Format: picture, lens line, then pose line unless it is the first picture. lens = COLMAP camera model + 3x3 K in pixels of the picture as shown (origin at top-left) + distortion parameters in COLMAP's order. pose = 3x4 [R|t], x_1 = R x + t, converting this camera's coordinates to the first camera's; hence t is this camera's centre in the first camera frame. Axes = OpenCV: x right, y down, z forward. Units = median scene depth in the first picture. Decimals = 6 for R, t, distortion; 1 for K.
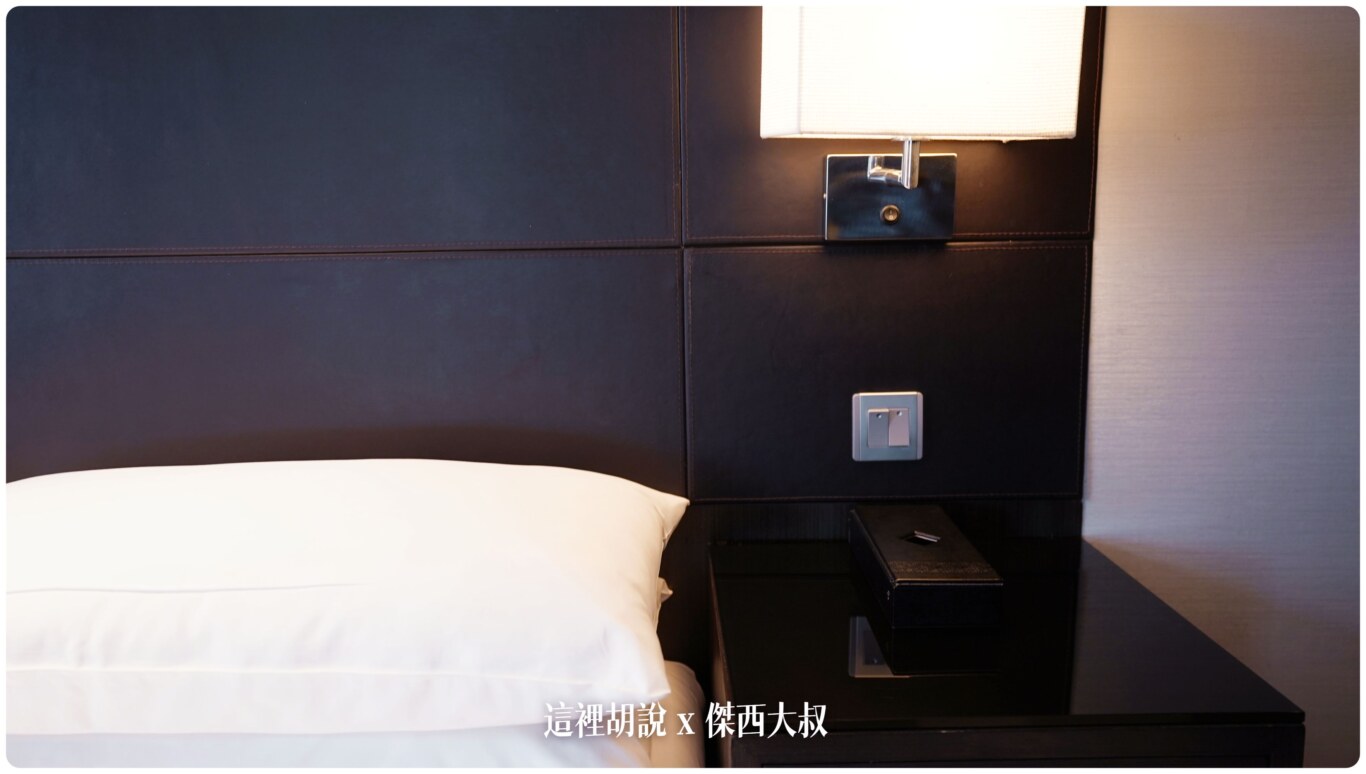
lens RADIAL K [[1073.8, 0, 684.1], [0, 1073.8, 387.2], [0, 0, 1]] dist [0.048889, -0.002387]
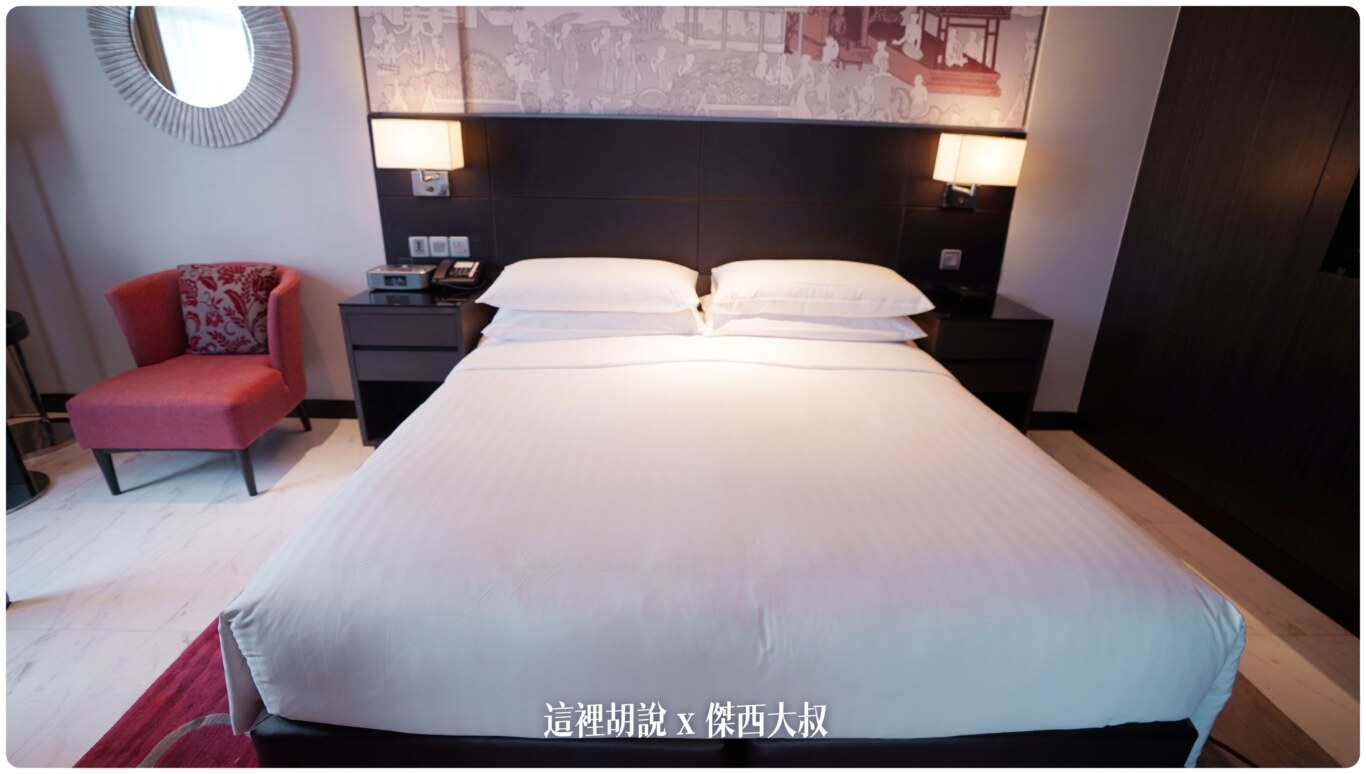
lens RADIAL K [[628.7, 0, 692.7], [0, 628.7, 390.0], [0, 0, 1]] dist [-0.055682, 0.014304]
pose [[0.998577, 0.025025, 0.047101, -1.150810], [-0.034022, 0.978965, 0.201170, 0.112864], [-0.041076, -0.202486, 0.978423, -1.669615]]
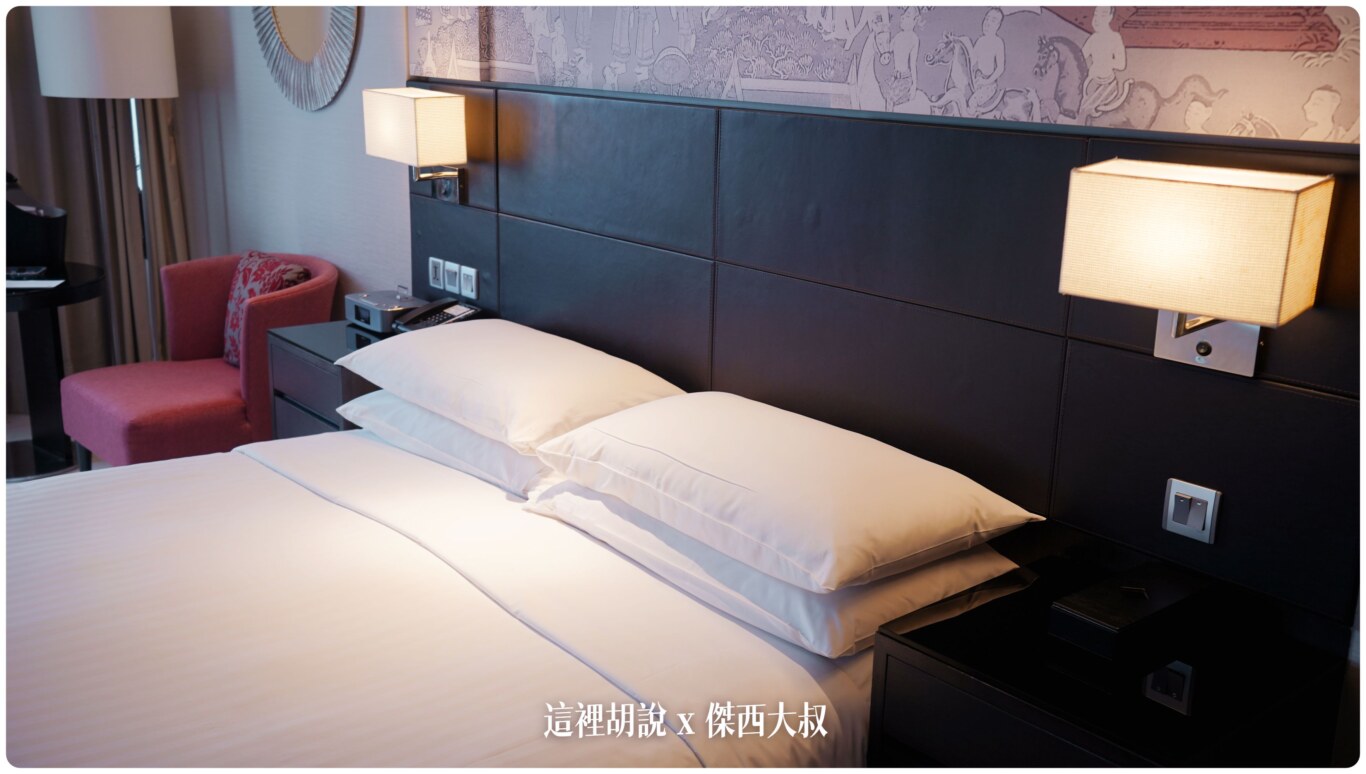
lens RADIAL K [[1276.0, 0, 682.1], [0, 1276.0, 387.1], [0, 0, 1]] dist [0.094264, 0.000000]
pose [[0.647340, 0.231911, -0.726064, 1.288667], [-0.170195, 0.972516, 0.158888, -0.357245], [0.742957, 0.020718, 0.669019, -0.678303]]
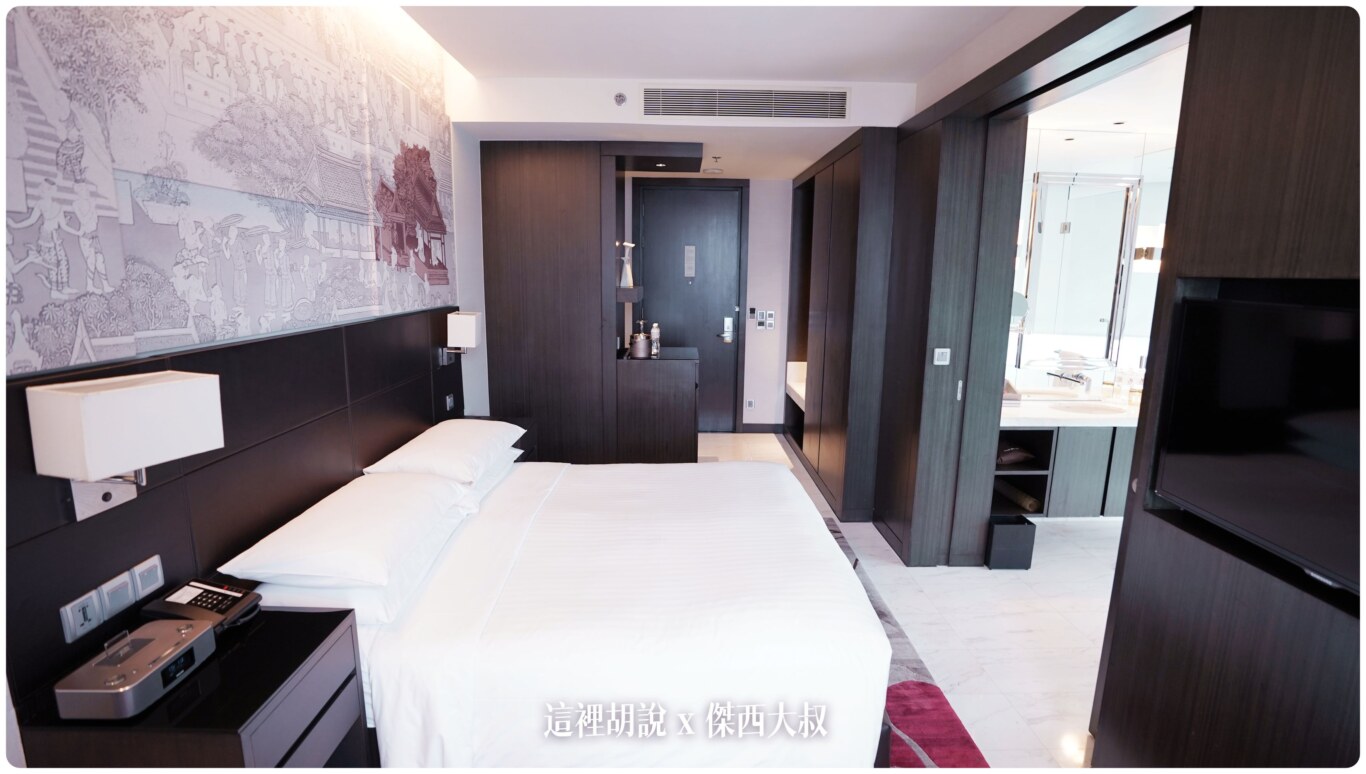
lens RADIAL K [[628.7, 0, 692.2], [0, 628.7, 394.9], [0, 0, 1]] dist [-0.055682, 0.014304]
pose [[-0.038928, -0.175109, 0.983779, -3.821215], [0.156207, 0.971355, 0.179078, -0.486410], [-0.986957, 0.160644, -0.010459, -0.050750]]
